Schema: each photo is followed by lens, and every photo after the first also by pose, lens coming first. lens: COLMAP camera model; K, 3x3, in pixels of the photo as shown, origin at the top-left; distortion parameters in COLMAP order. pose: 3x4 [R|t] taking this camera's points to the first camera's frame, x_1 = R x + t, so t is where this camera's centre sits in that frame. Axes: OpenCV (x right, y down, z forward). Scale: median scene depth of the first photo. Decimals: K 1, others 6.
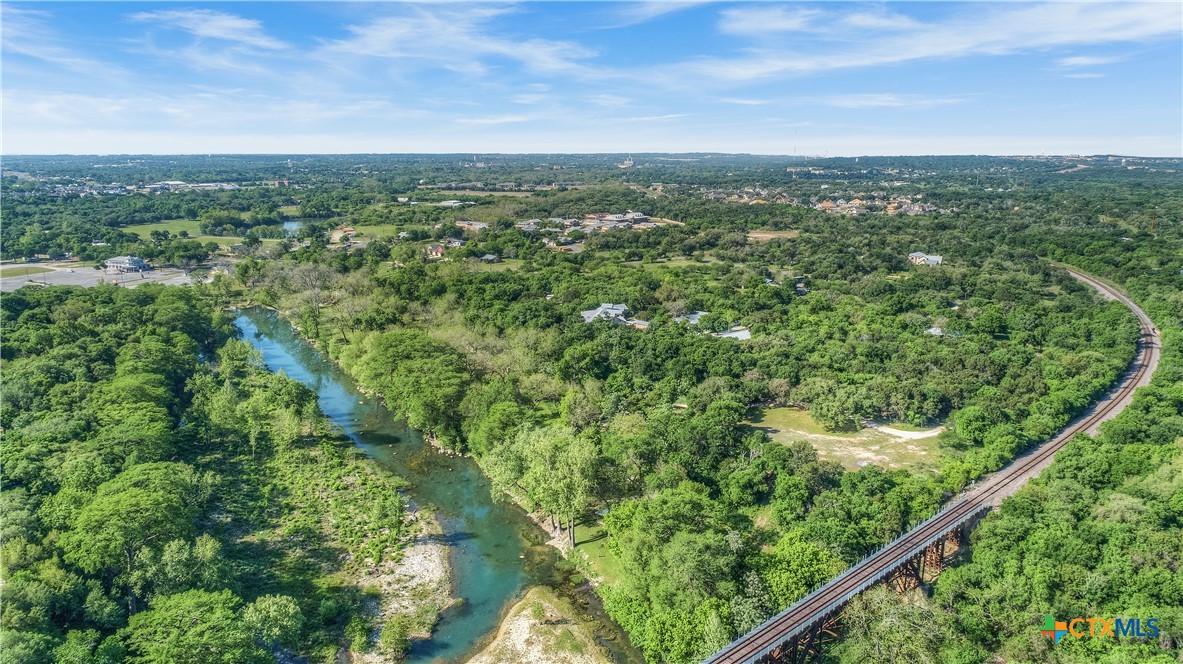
lens RADIAL K [[798.0, 0, 592.2], [0, 798.0, 351.8], [0, 0, 1]] dist [-0.013656, 0.006249]
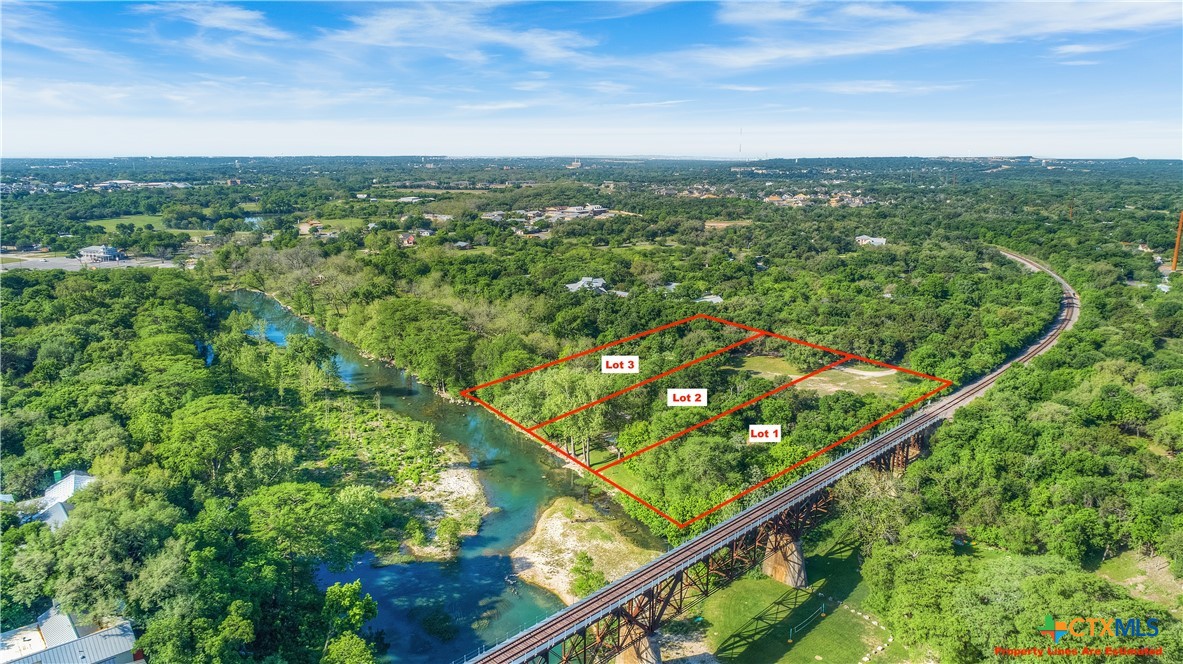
lens RADIAL K [[793.5, 0, 590.2], [0, 793.5, 330.4], [0, 0, 1]] dist [-0.015357, 0.006824]
pose [[0.997879, -0.013233, 0.063744, -0.053479], [0.015012, 0.999509, -0.027505, 0.047466], [-0.063348, 0.028404, 0.997587, -0.077954]]
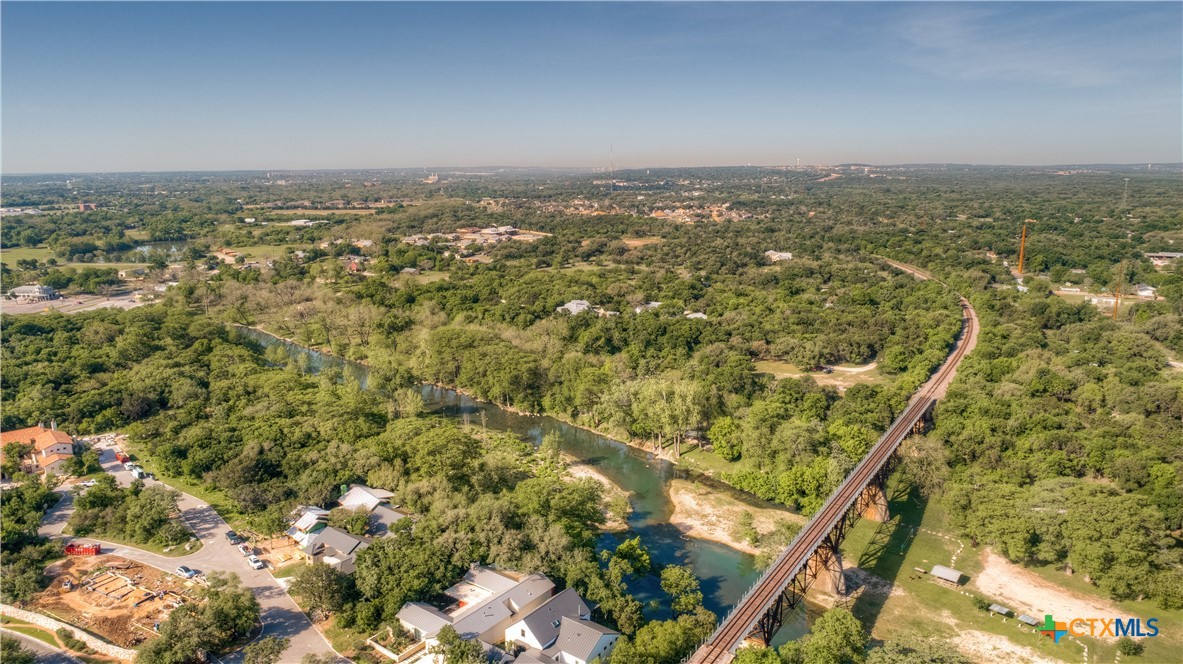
lens RADIAL K [[788.8, 0, 588.9], [0, 788.8, 334.5], [0, 0, 1]] dist [-0.013321, 0.002961]
pose [[0.967109, -0.063290, 0.246364, -0.306995], [0.071681, 0.997108, -0.025232, 0.028523], [-0.244055, 0.042062, 0.968849, -0.209208]]
